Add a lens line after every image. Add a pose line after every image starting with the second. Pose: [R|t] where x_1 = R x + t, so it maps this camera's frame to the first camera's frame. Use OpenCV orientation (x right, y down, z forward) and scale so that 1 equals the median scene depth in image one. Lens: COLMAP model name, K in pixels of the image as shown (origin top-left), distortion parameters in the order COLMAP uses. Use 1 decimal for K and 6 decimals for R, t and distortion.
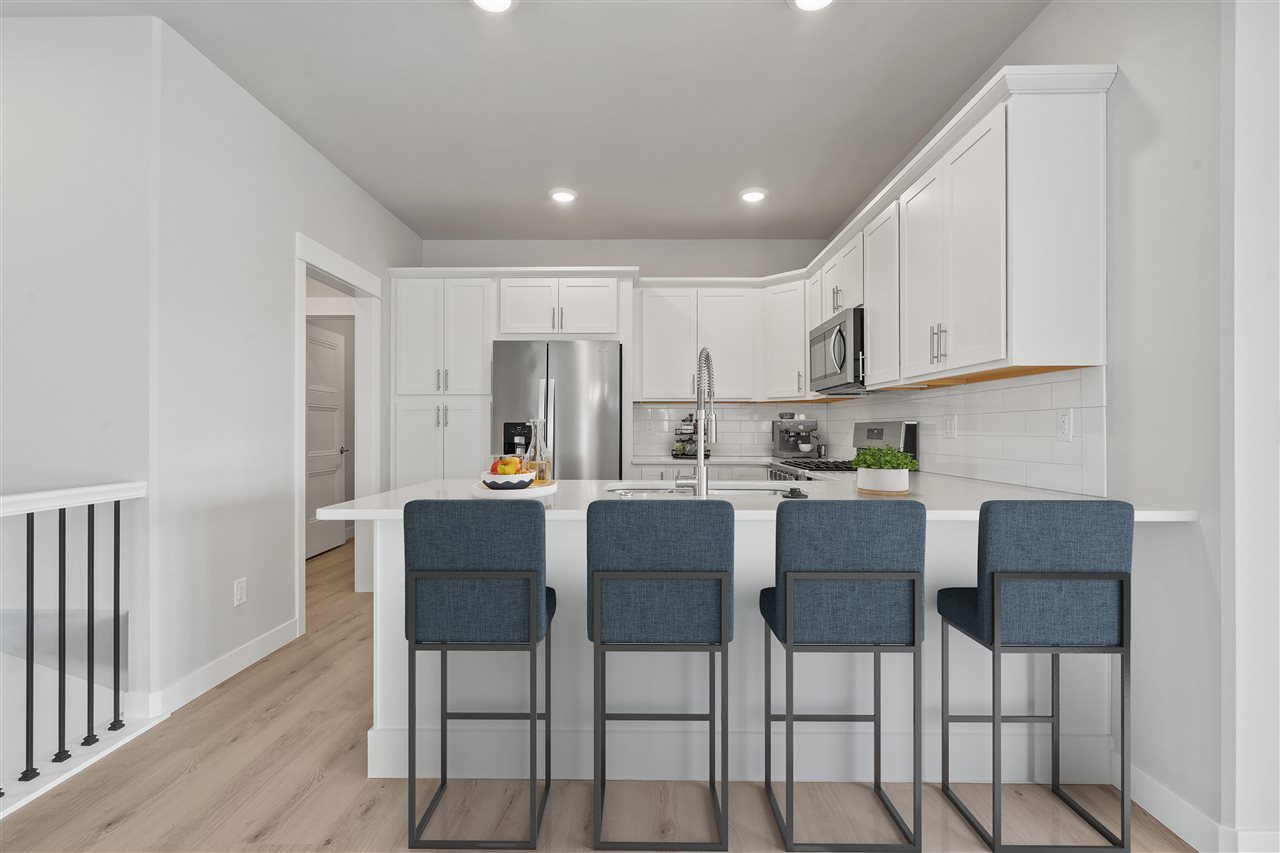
lens RADIAL K [[580.4, 0, 643.0], [0, 580.4, 428.4], [0, 0, 1]] dist [-0.009090, 0.002525]
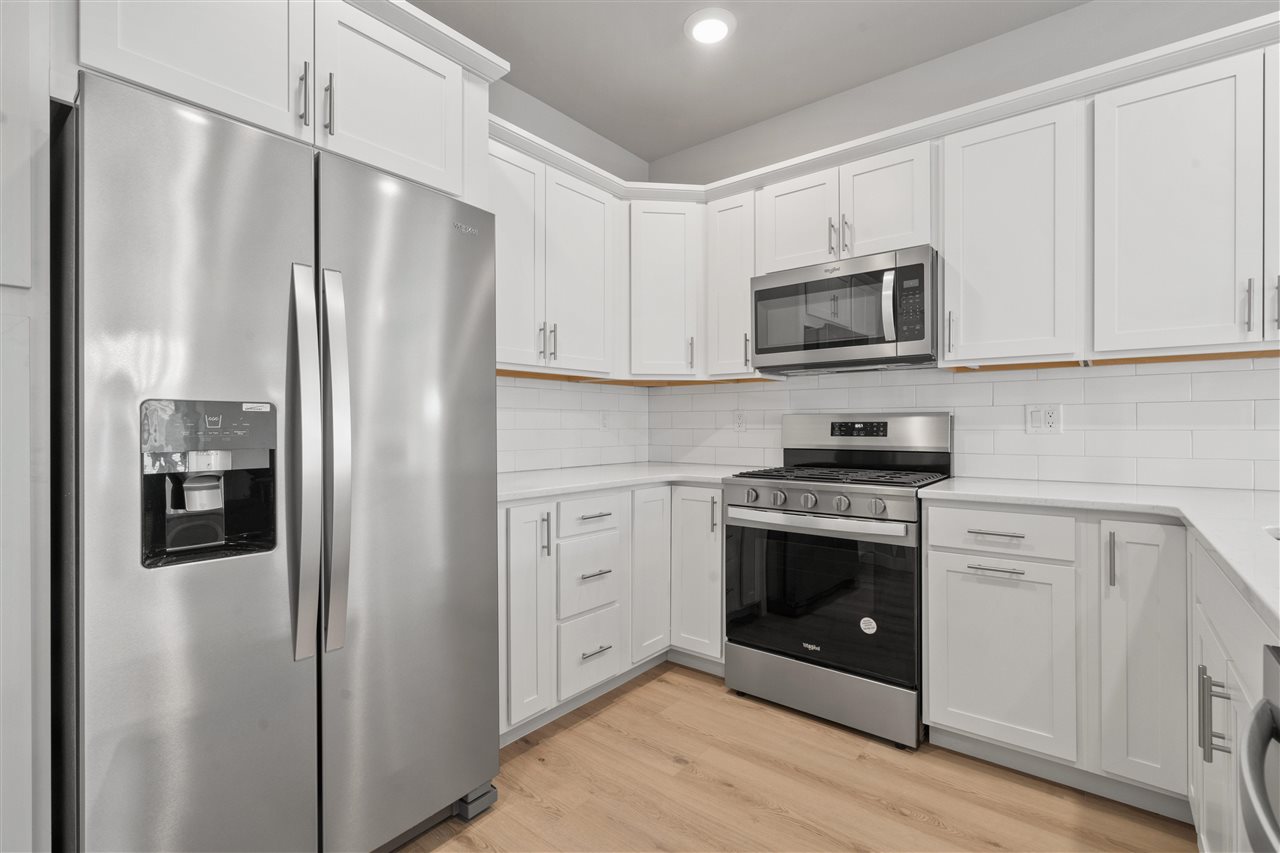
lens RADIAL K [[580.4, 0, 638.9], [0, 580.4, 422.9], [0, 0, 1]] dist [-0.009090, 0.002525]
pose [[0.614812, 0.005477, 0.788655, -0.467946], [-0.001475, 0.999982, -0.005795, 0.007565], [-0.788672, 0.002400, 0.614809, 0.997735]]
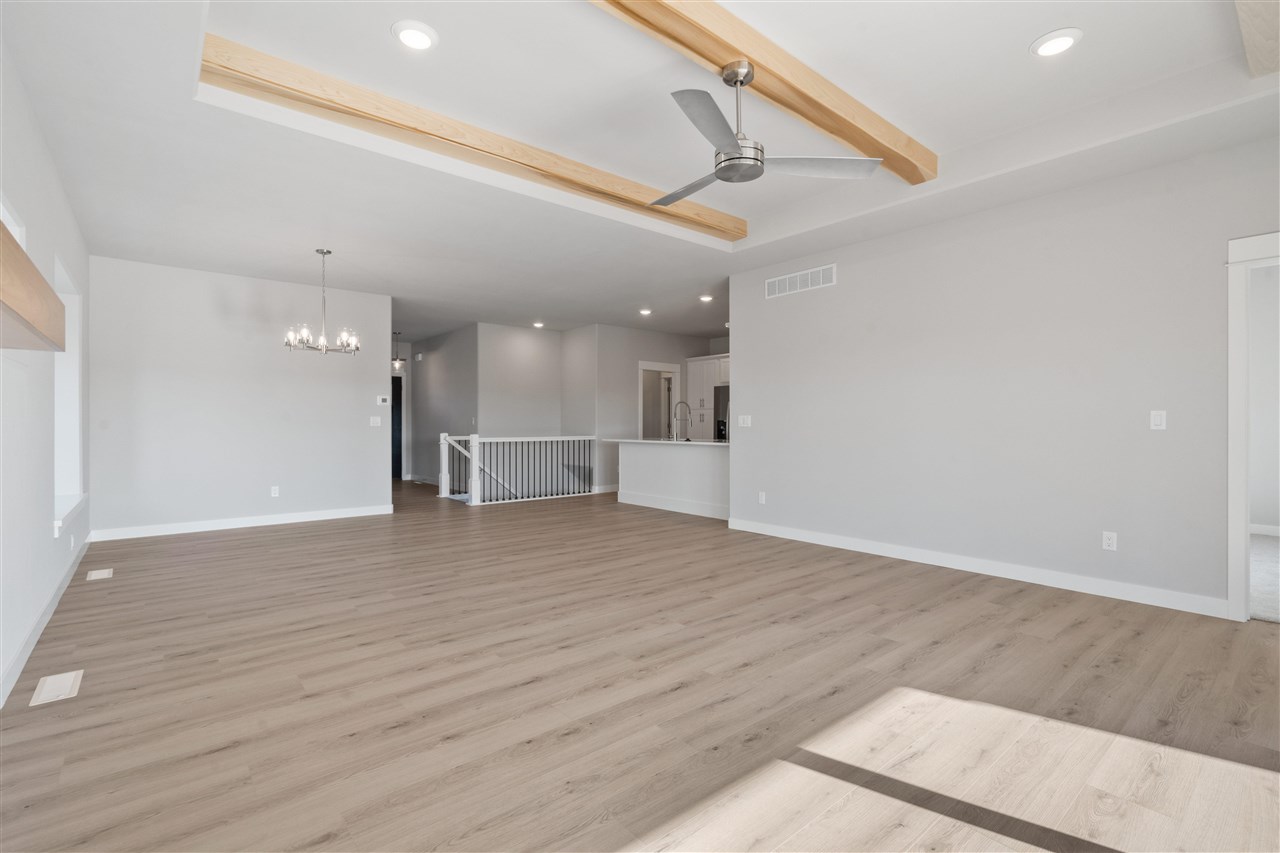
lens RADIAL K [[580.4, 0, 642.7], [0, 580.4, 425.8], [0, 0, 1]] dist [-0.009090, 0.002525]
pose [[0.661338, 0.002987, -0.750082, 2.100076], [-0.000187, 0.999993, 0.003818, 0.003770], [0.750088, -0.002385, 0.661334, -1.268130]]
